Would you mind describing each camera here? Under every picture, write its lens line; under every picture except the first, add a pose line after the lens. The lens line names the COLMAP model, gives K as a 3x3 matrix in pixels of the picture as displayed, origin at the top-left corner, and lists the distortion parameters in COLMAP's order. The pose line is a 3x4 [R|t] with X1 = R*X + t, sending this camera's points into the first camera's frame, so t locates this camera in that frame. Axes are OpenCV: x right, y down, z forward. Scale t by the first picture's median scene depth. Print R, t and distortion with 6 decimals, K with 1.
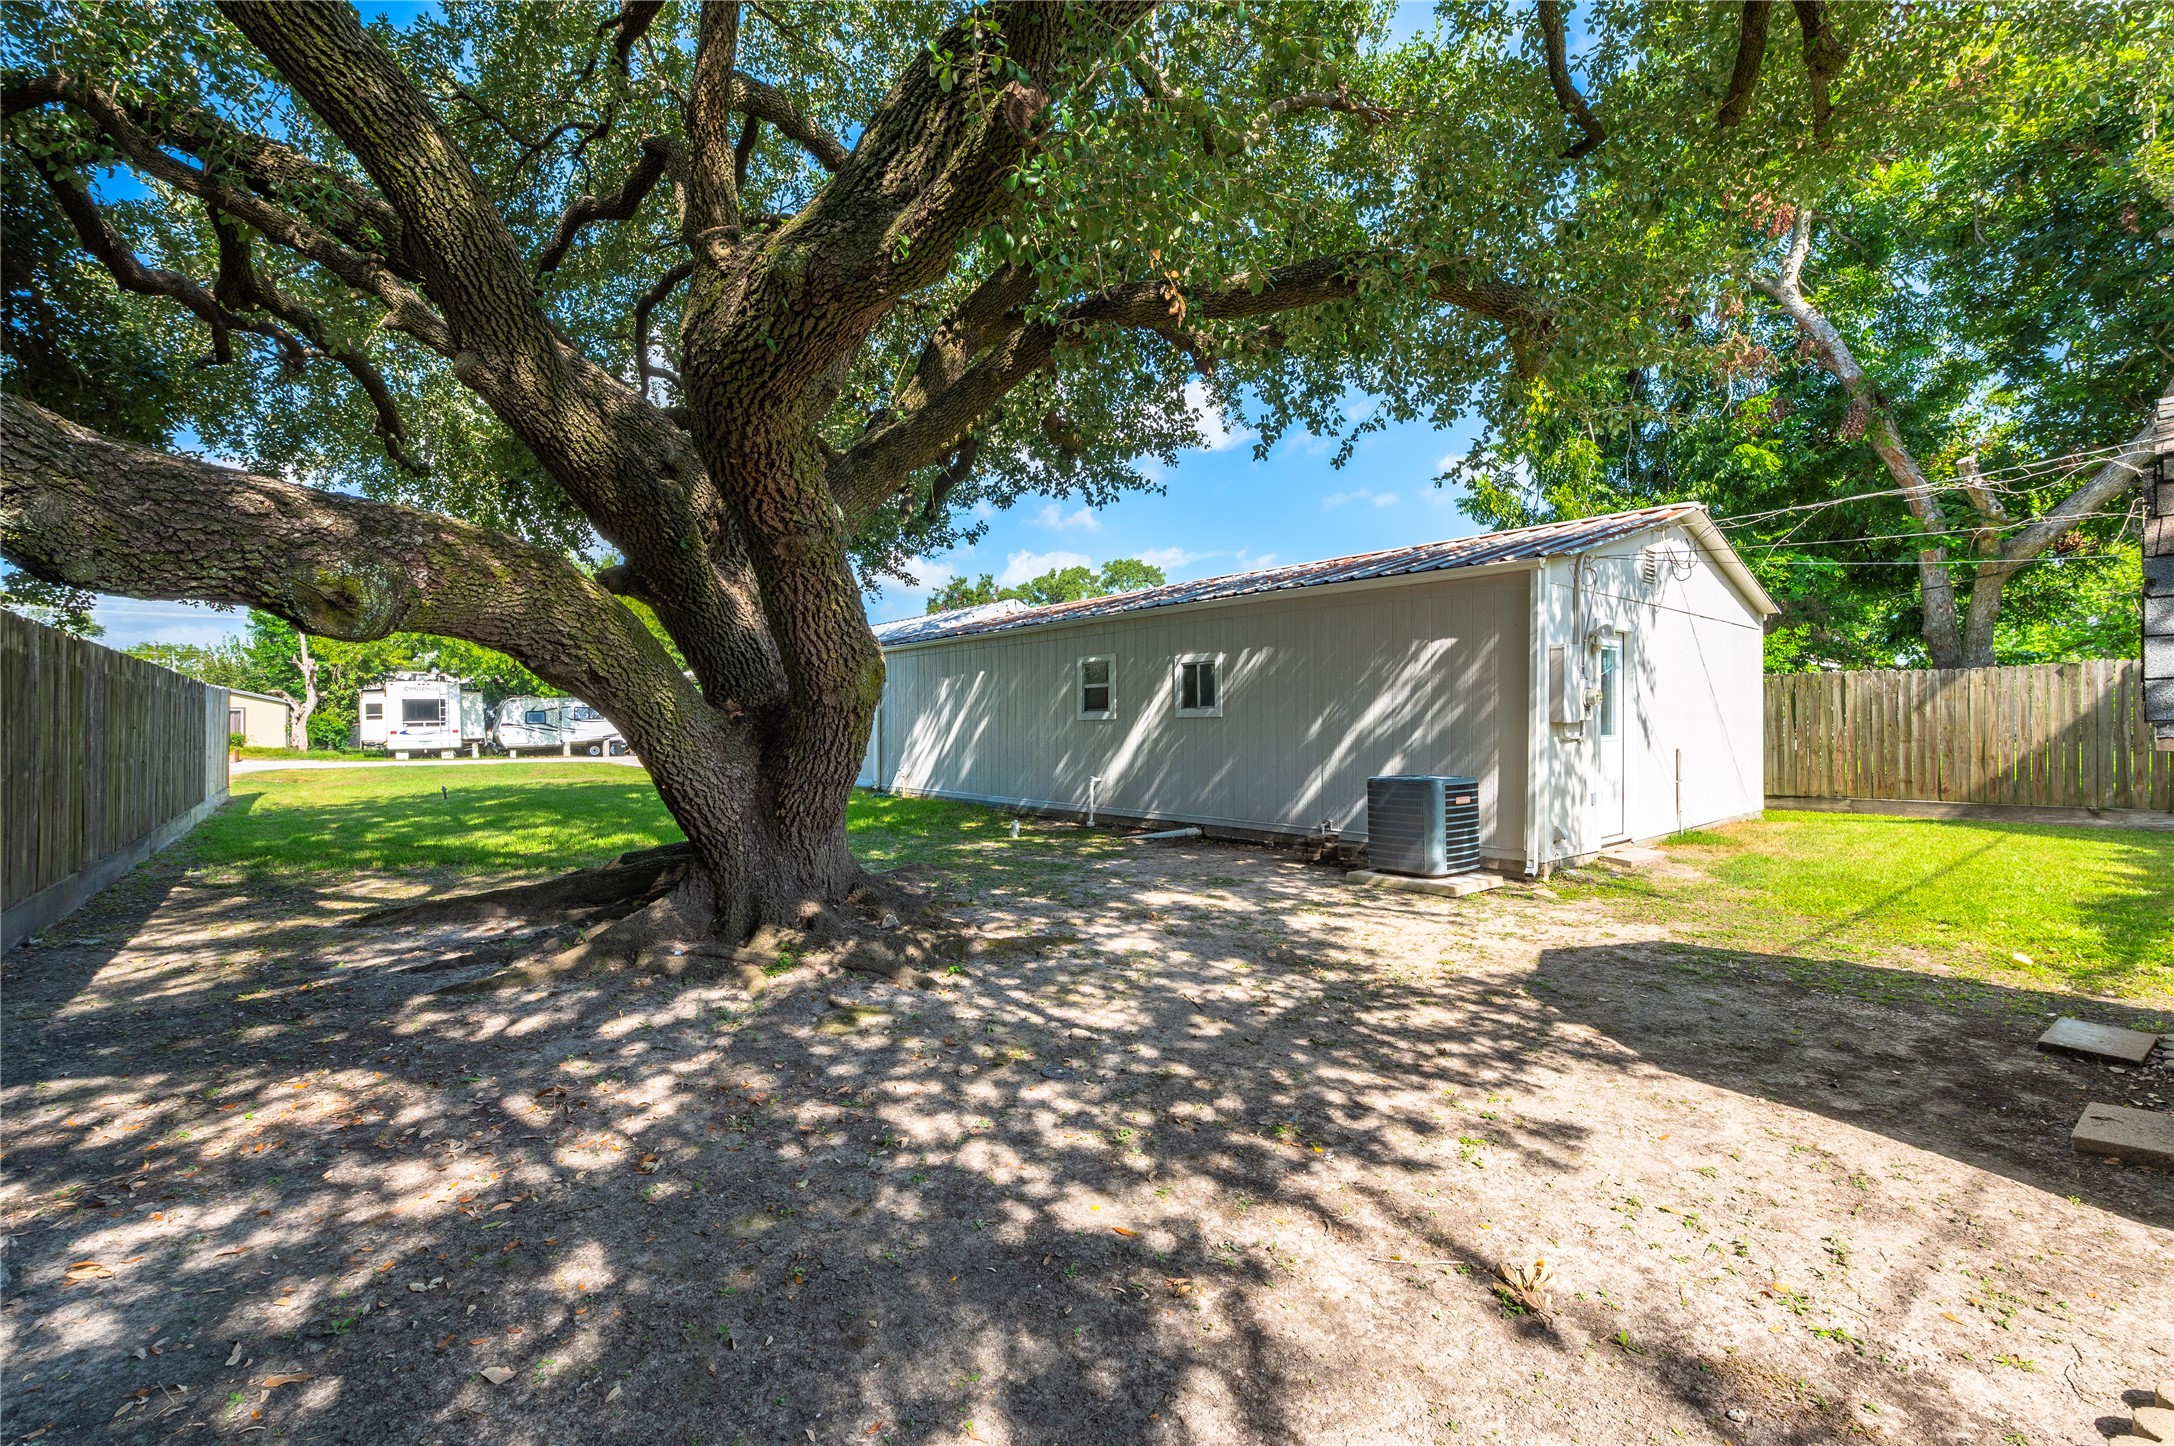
lens RADIAL K [[946.4, 0, 1111.2], [0, 946.4, 722.7], [0, 0, 1]] dist [-0.021469, 0.005462]
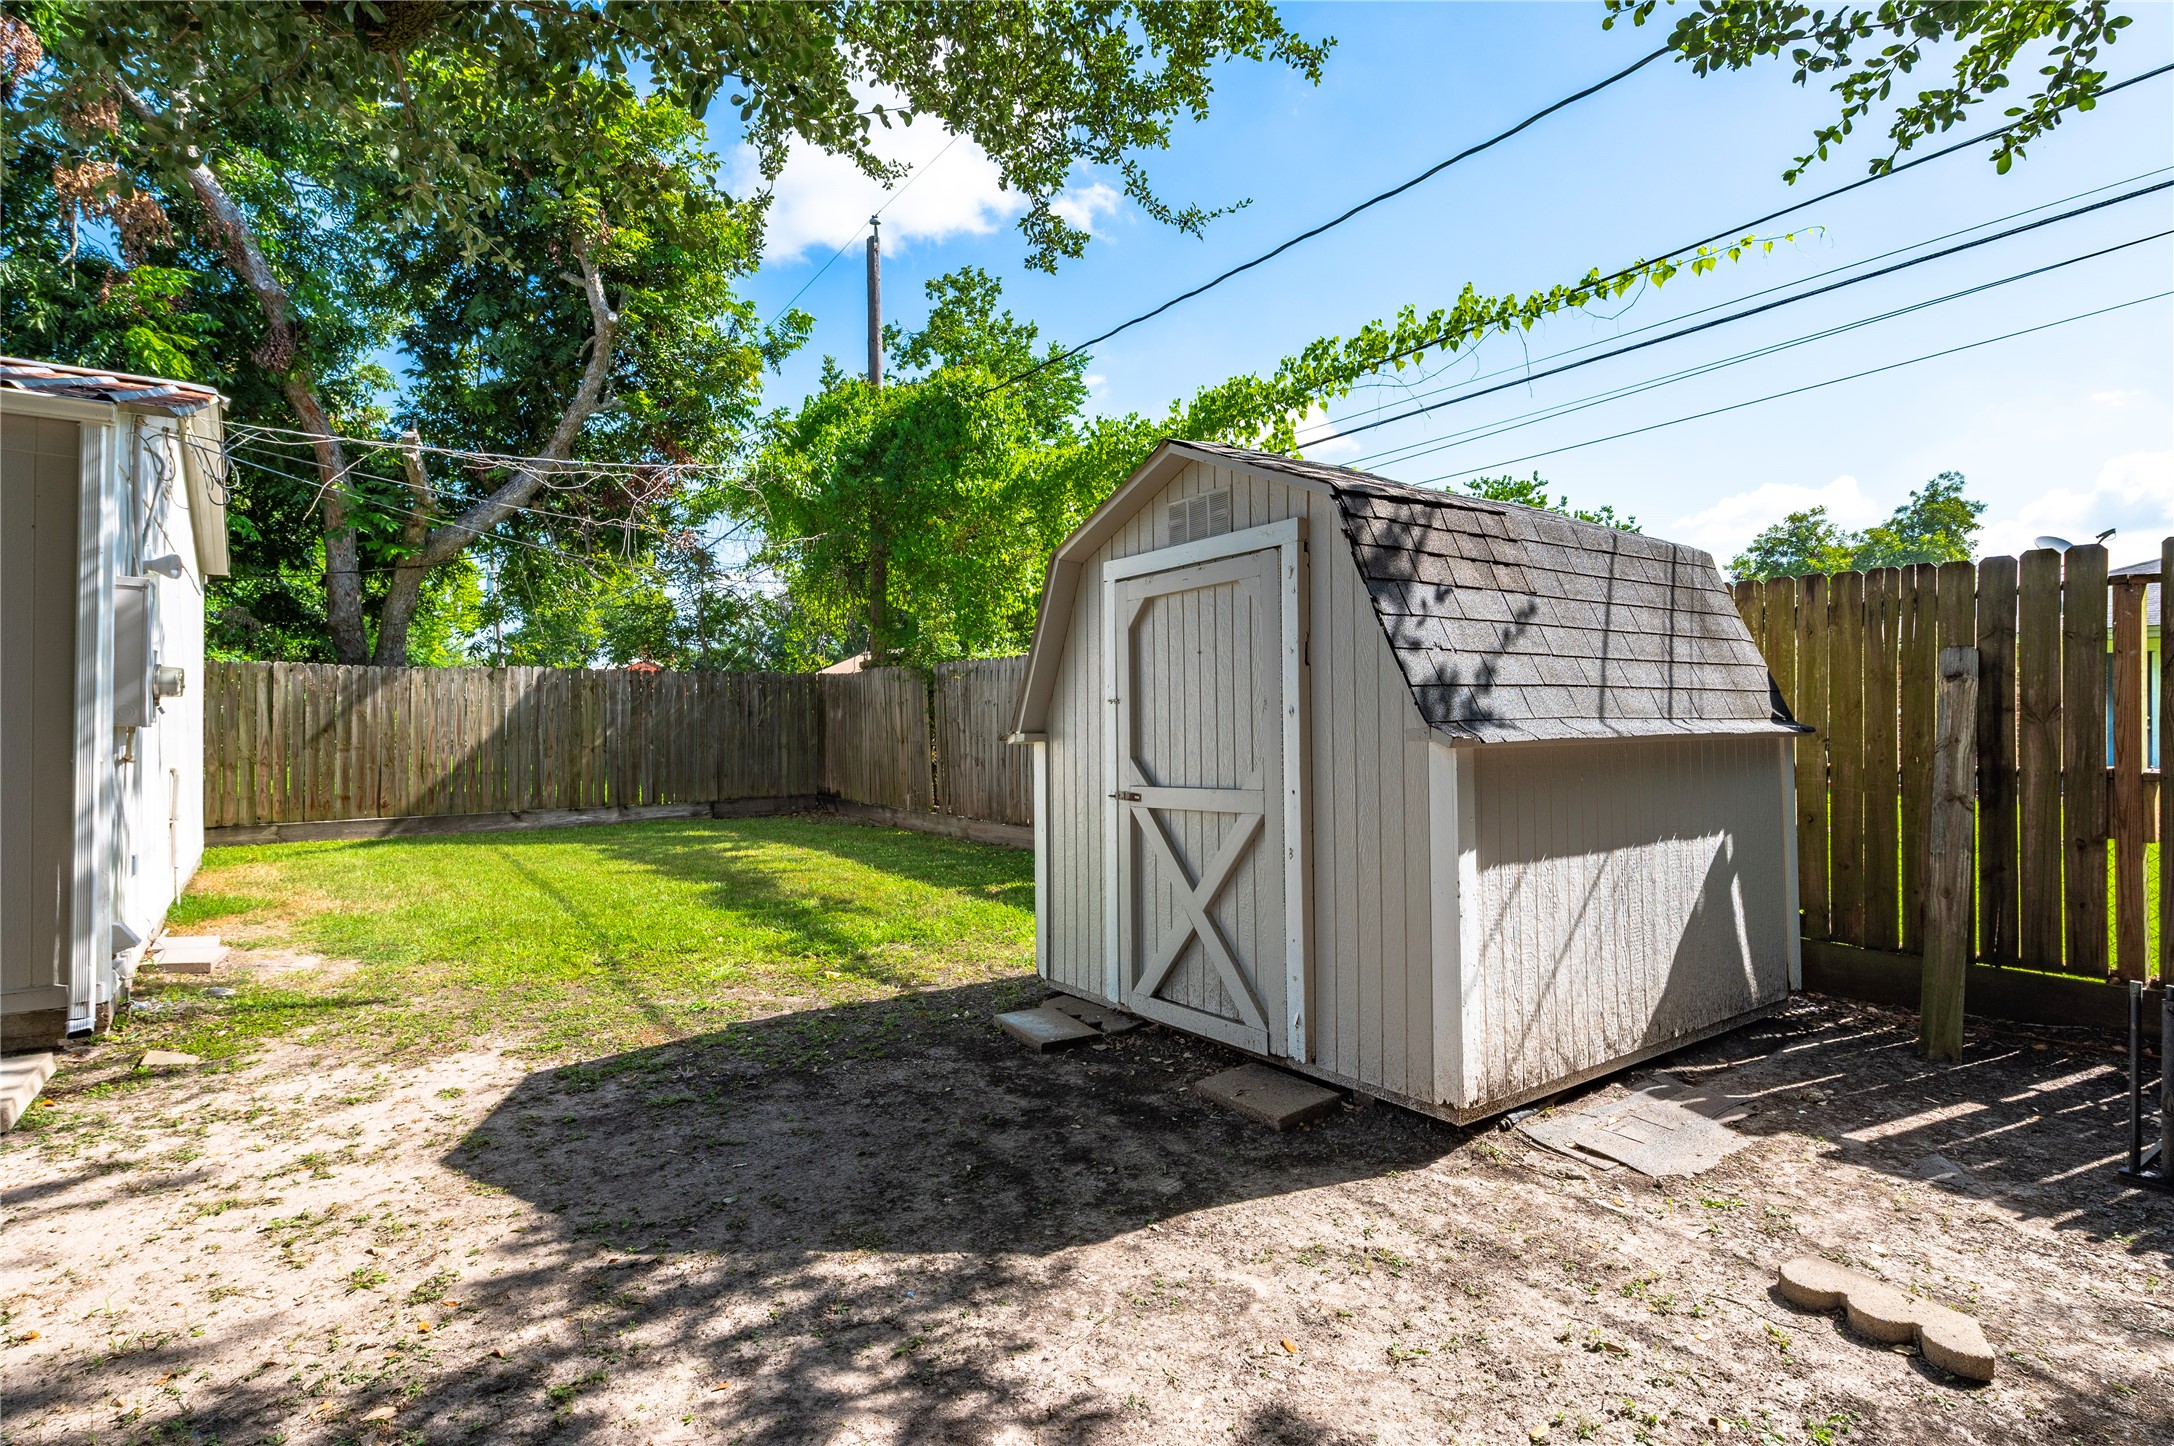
lens RADIAL K [[1070.0, 0, 1082.0], [0, 1070.0, 721.9], [0, 0, 1]] dist [-0.001230, -0.000532]
pose [[0.093455, 0.003946, 0.995616, -0.048341], [0.002475, 0.999988, -0.004196, 0.000427], [-0.995620, 0.002857, 0.093445, 0.282428]]
